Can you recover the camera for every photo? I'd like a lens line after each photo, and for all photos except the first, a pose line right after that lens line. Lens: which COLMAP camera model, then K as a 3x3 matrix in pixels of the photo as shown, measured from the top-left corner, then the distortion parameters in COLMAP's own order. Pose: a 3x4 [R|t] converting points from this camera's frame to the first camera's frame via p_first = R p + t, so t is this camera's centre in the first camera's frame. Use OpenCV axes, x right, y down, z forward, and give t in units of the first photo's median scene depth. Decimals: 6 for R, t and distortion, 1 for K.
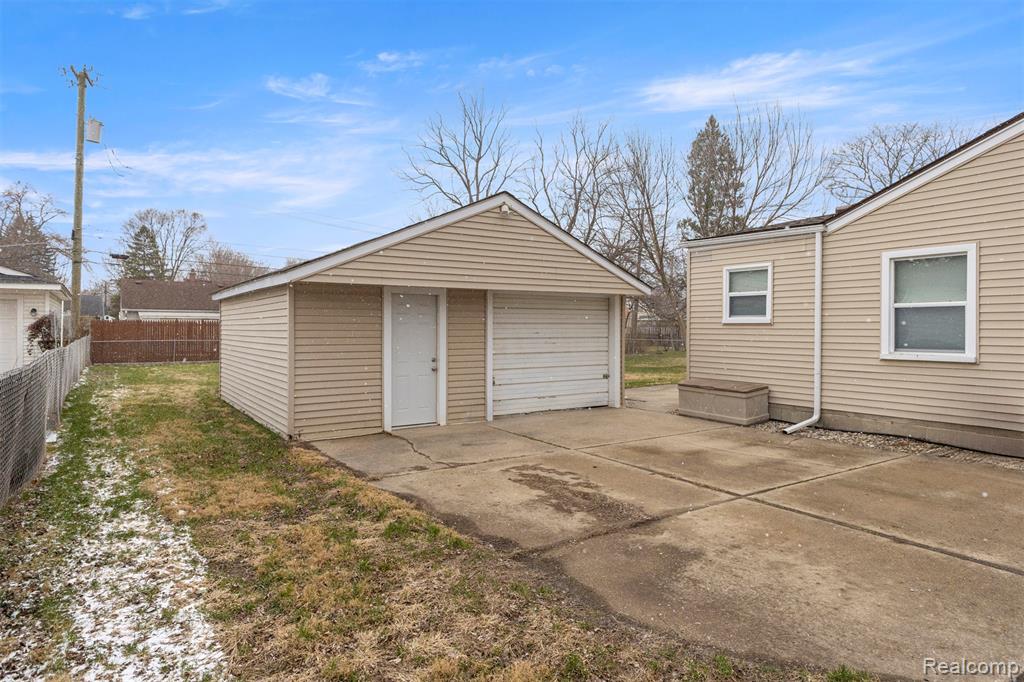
lens RADIAL K [[603.7, 0, 513.2], [0, 603.7, 329.2], [0, 0, 1]] dist [0.003423, 0.000038]
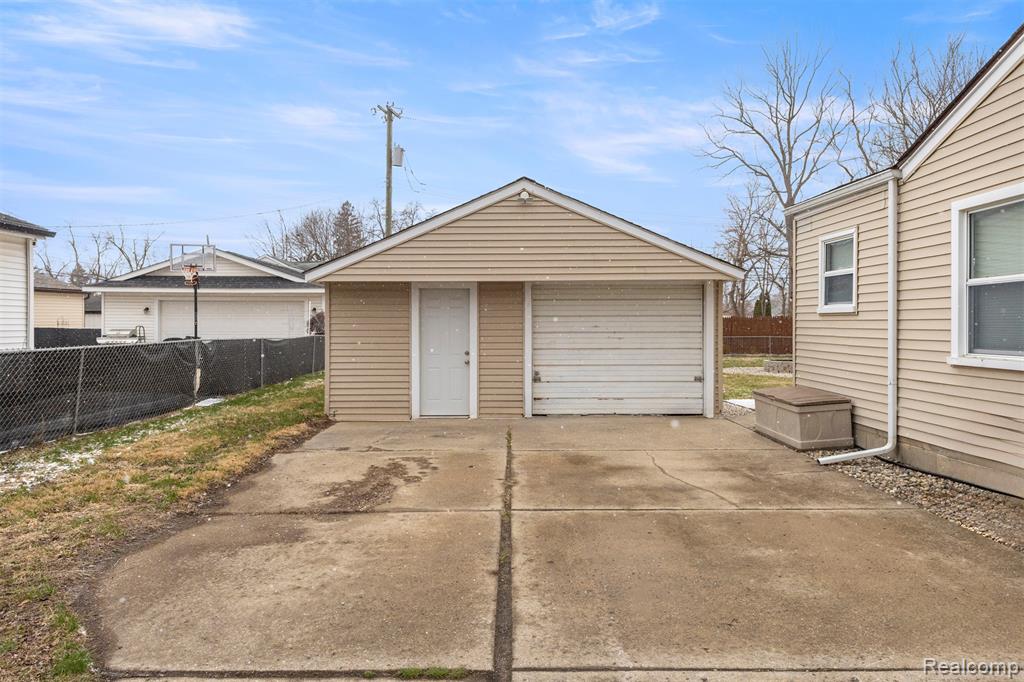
lens RADIAL K [[663.2, 0, 510.1], [0, 663.2, 326.6], [0, 0, 1]] dist [0.007610, -0.000074]
pose [[0.833548, -0.001004, -0.552446, 0.527990], [0.002083, 0.999997, 0.001325, 0.005076], [0.552443, -0.002255, 0.833548, 0.113656]]
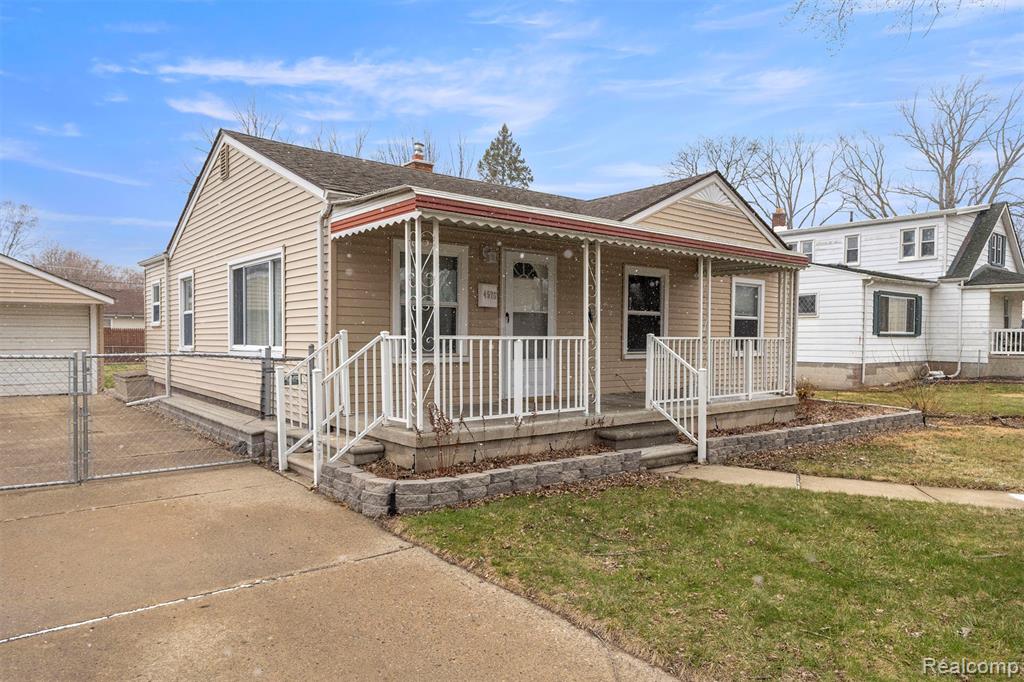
lens RADIAL K [[666.8, 0, 516.0], [0, 666.8, 364.2], [0, 0, 1]] dist [0.001127, -0.004035]
pose [[0.995574, -0.002536, 0.093948, 1.083351], [-0.000935, 0.999319, 0.036882, 0.018842], [-0.093977, -0.036806, 0.994894, -0.541647]]
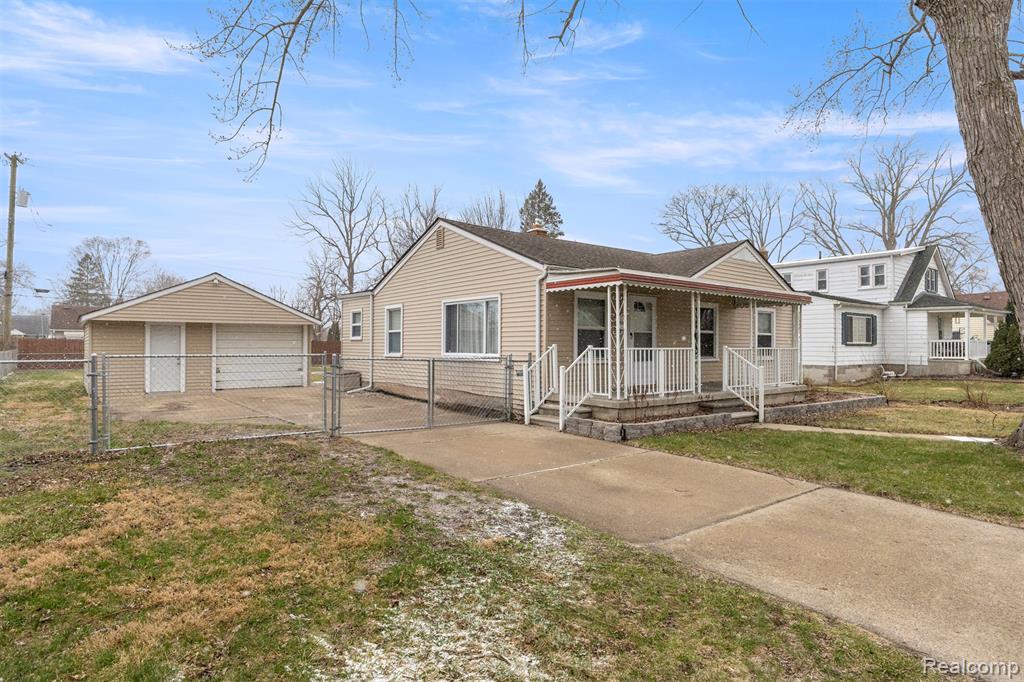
lens RADIAL K [[569.0, 0, 512.0], [0, 569.0, 341.0], [0, 0, 1]] dist [-0.008028, -0.000671]
pose [[0.996892, 0.000563, 0.078778, 0.778615], [0.000305, 0.999939, -0.011010, 0.013692], [-0.078780, 0.011000, 0.996831, -0.889461]]
